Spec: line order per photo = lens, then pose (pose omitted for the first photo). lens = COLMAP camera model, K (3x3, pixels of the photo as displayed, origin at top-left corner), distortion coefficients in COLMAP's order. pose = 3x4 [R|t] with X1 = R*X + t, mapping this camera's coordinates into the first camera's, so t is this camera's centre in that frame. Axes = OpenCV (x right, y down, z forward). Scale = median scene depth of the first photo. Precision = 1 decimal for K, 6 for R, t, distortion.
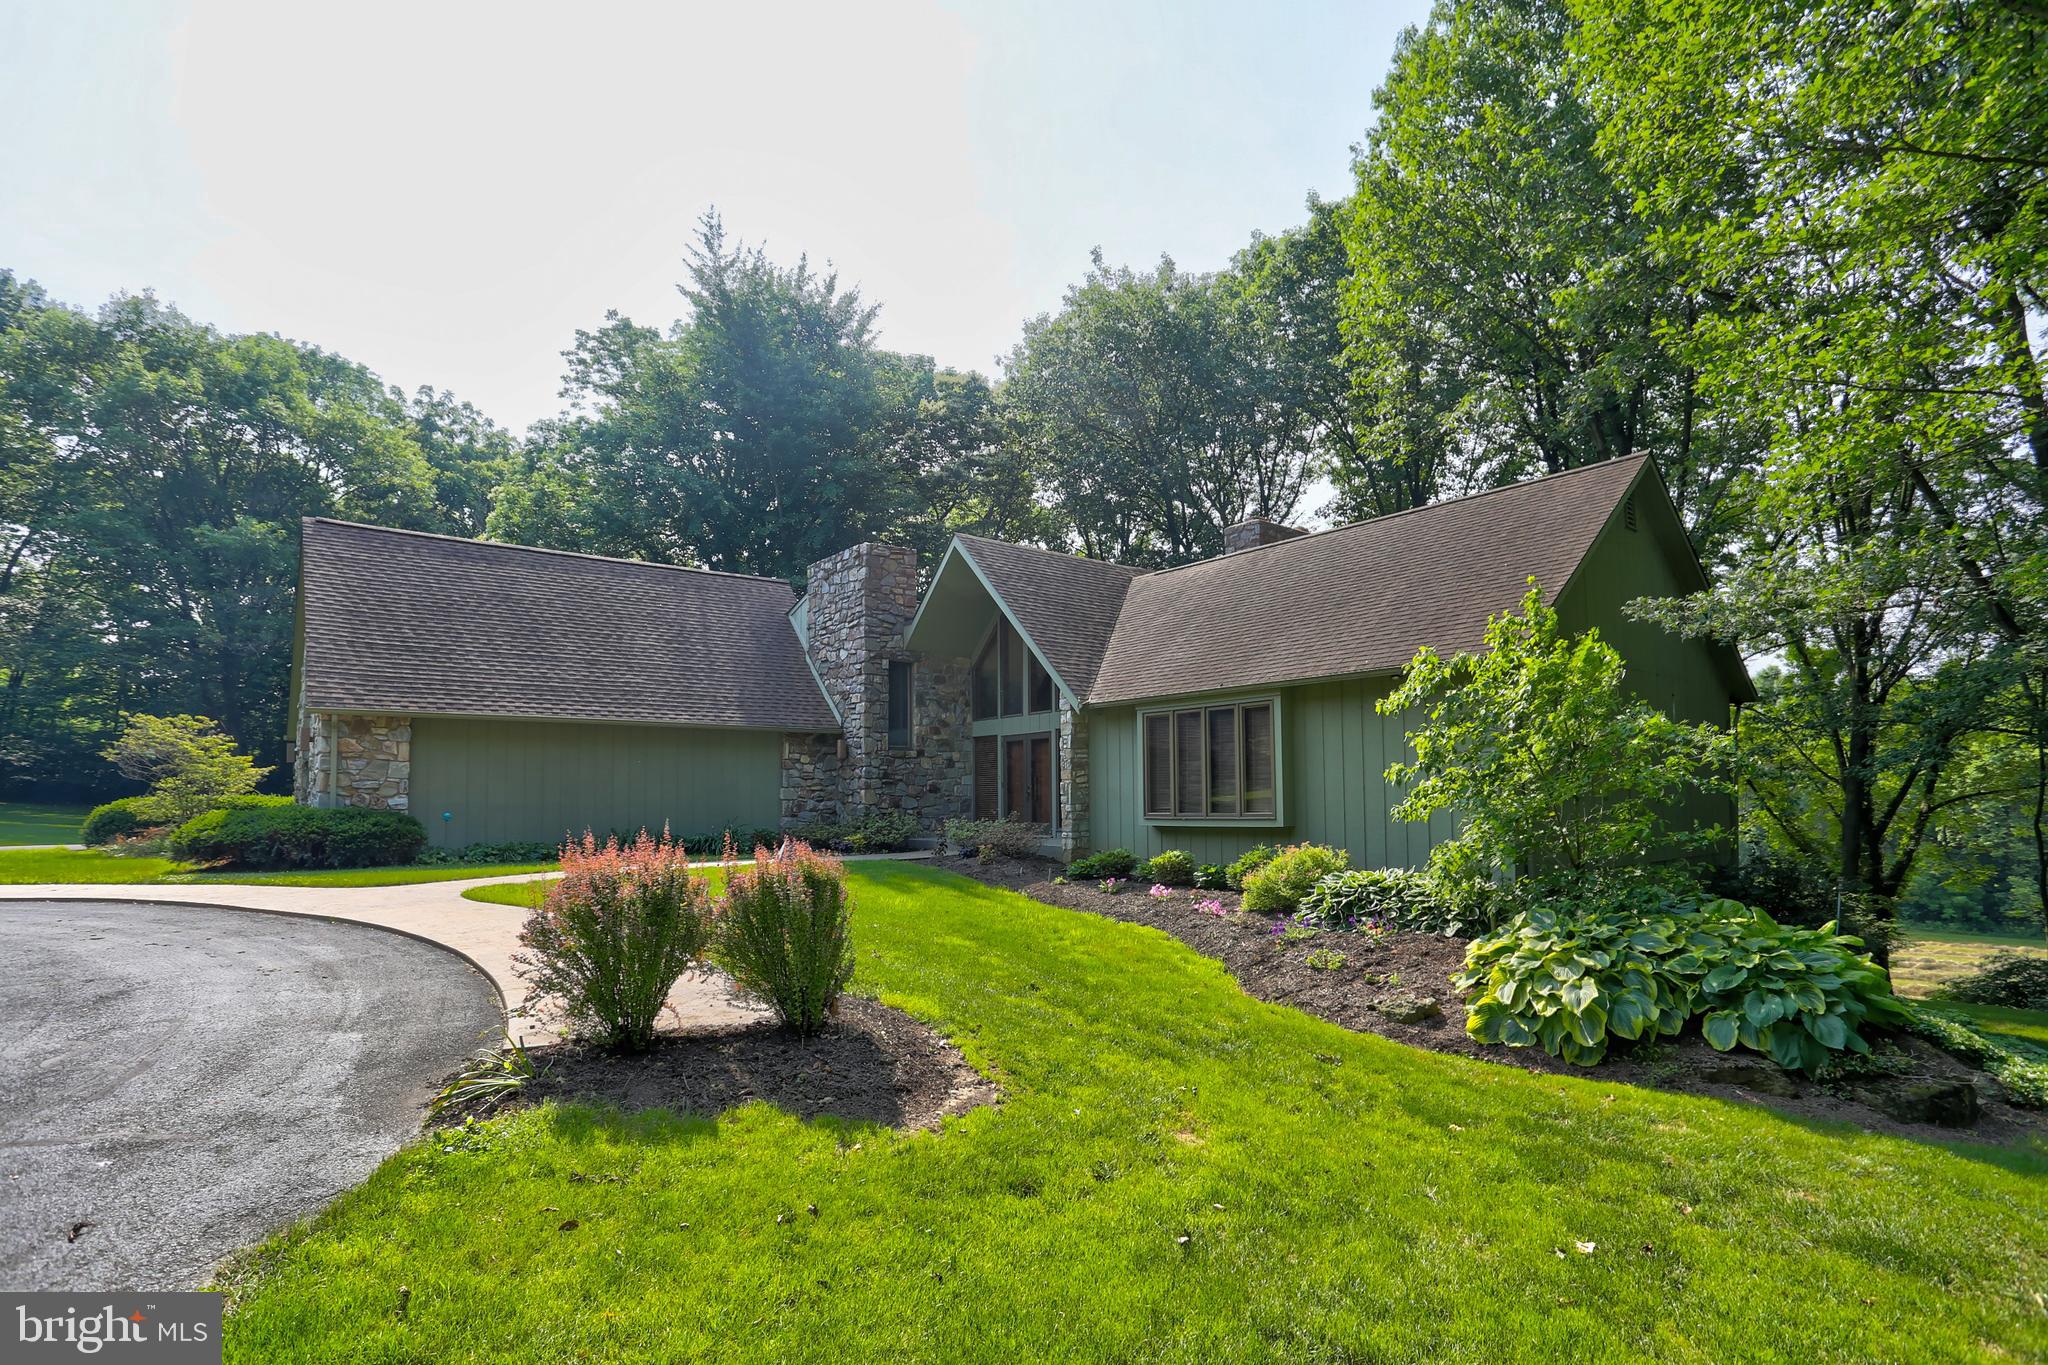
lens RADIAL K [[1051.3, 0, 1050.1], [0, 1051.3, 706.3], [0, 0, 1]] dist [-0.060500, 0.006365]
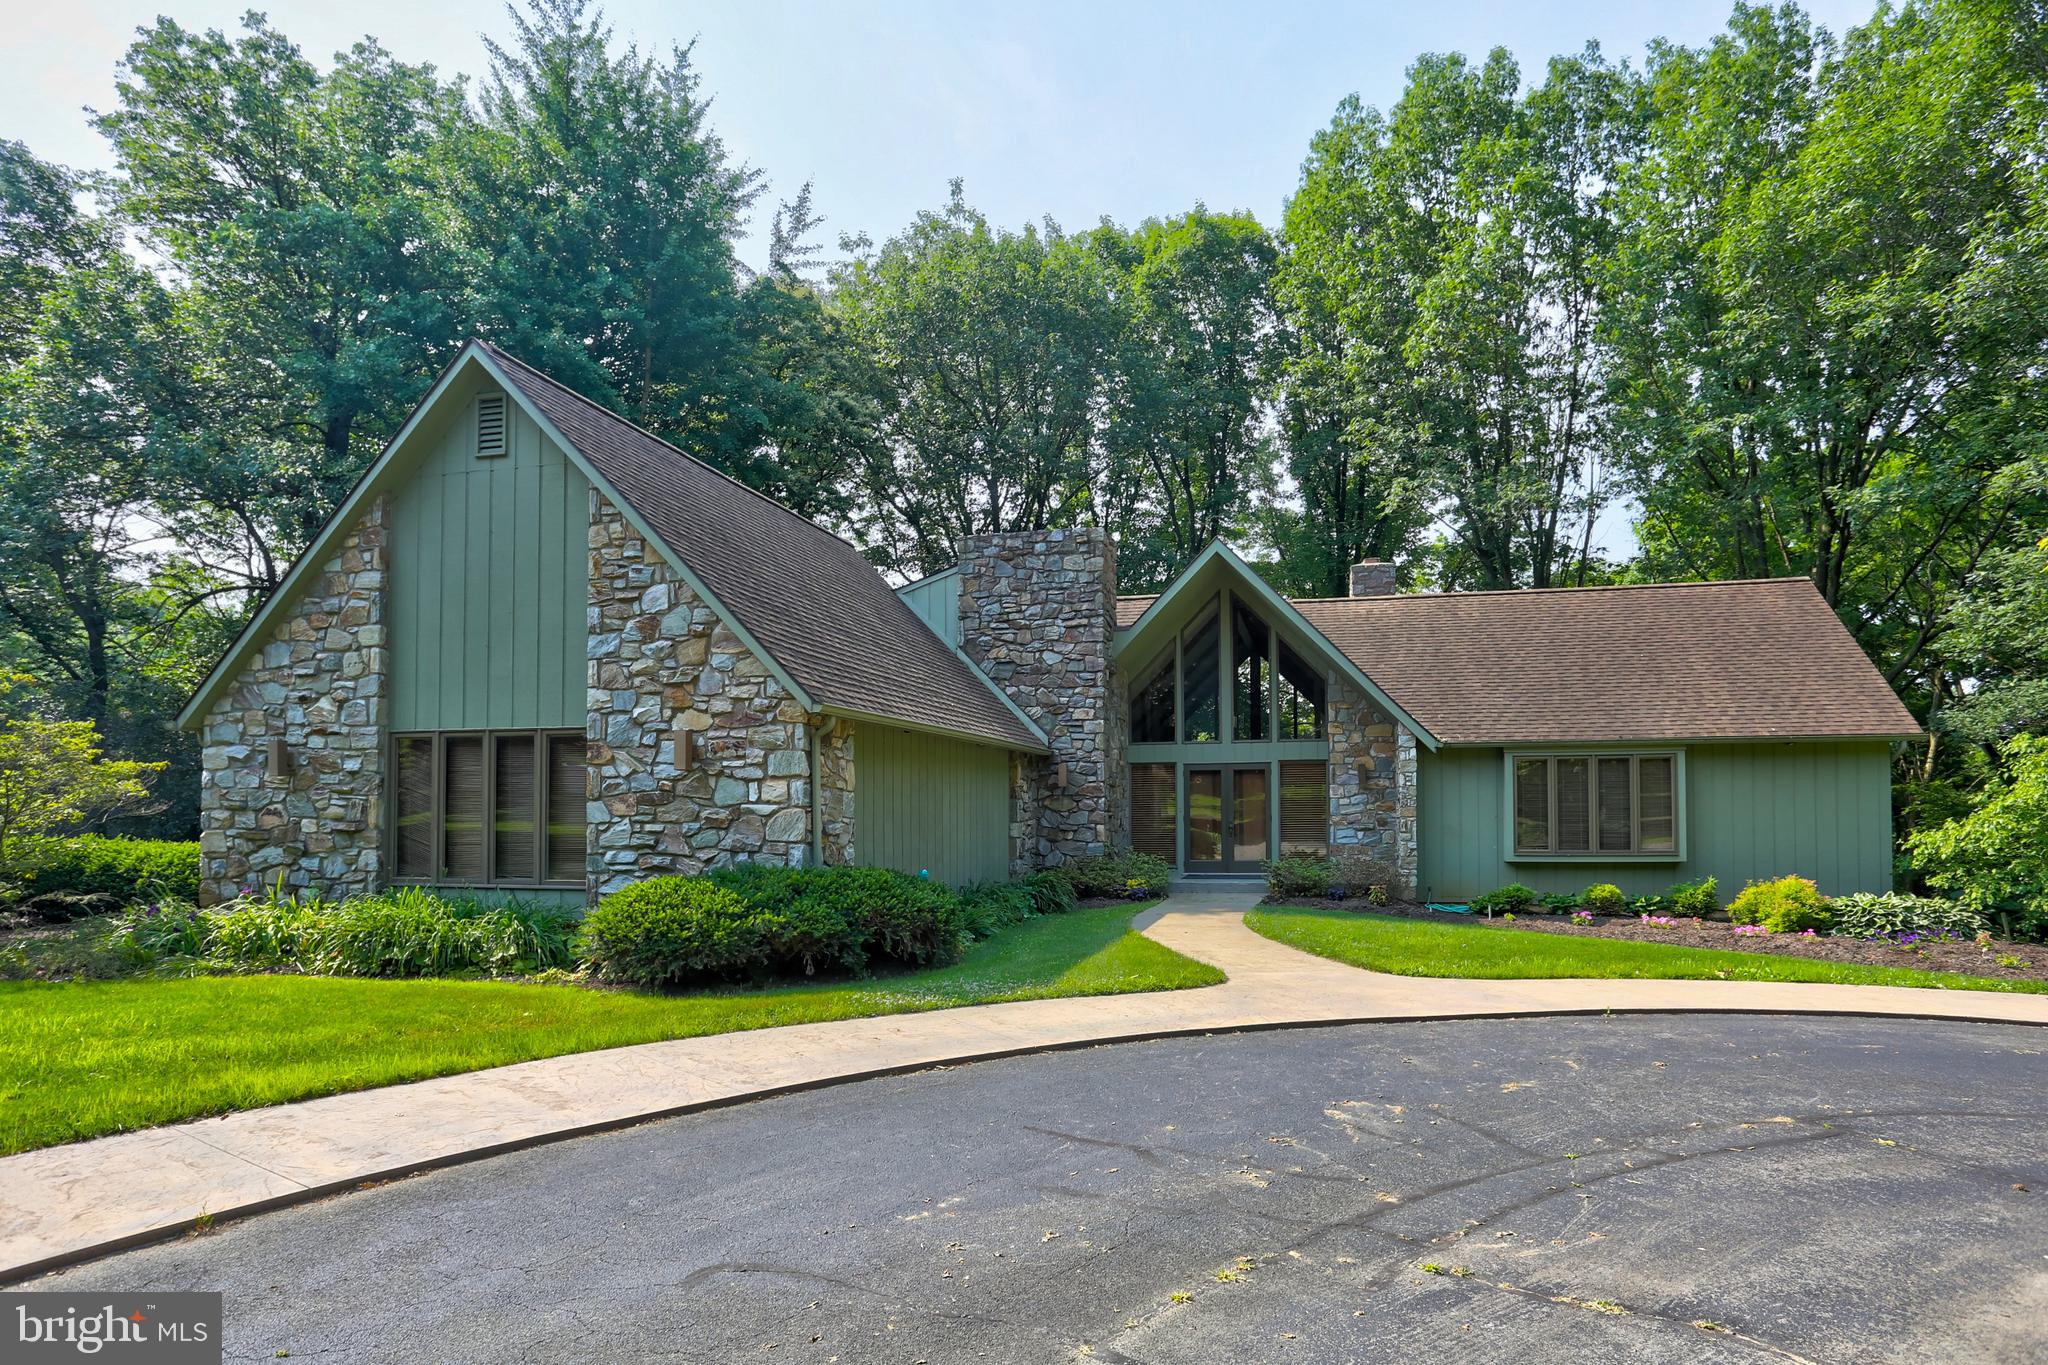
lens RADIAL K [[1203.2, 0, 1052.4], [0, 1203.2, 762.6], [0, 0, 1]] dist [-0.040003, 0.001886]
pose [[0.788706, 0.030575, 0.614009, -0.942839], [-0.059071, 0.997910, 0.026187, 0.008637], [-0.611926, -0.056924, 0.788864, 0.314575]]
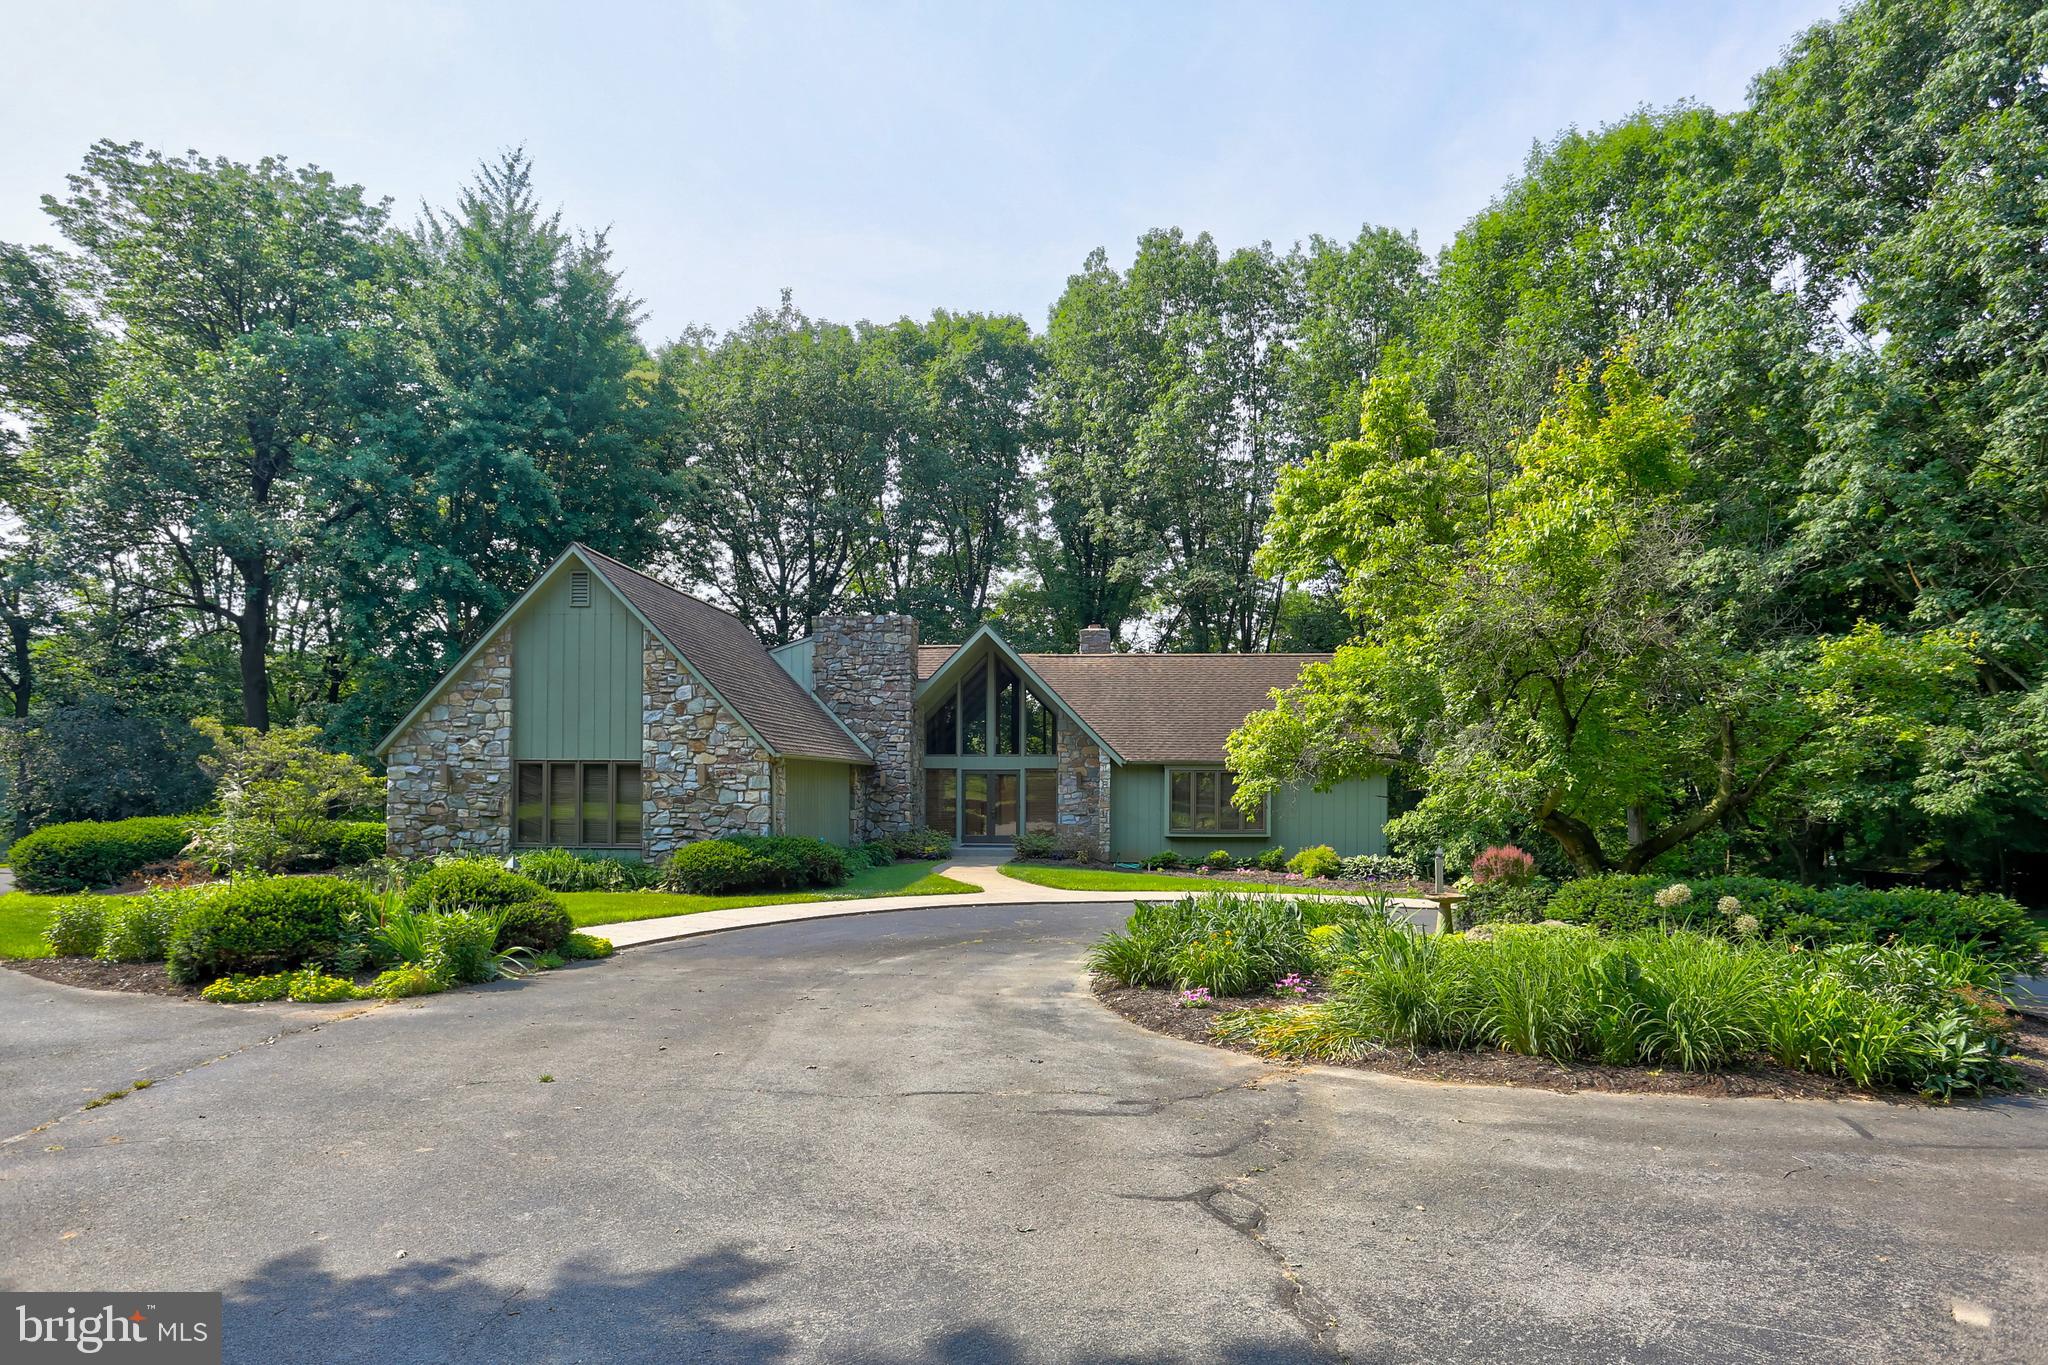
lens RADIAL K [[1301.7, 0, 1045.0], [0, 1301.7, 754.5], [0, 0, 1]] dist [-0.023650, 0.008545]
pose [[0.667978, 0.030046, 0.743574, -1.471433], [-0.078212, 0.996485, 0.029995, -0.059014], [-0.740060, -0.078193, 0.667980, -0.213379]]
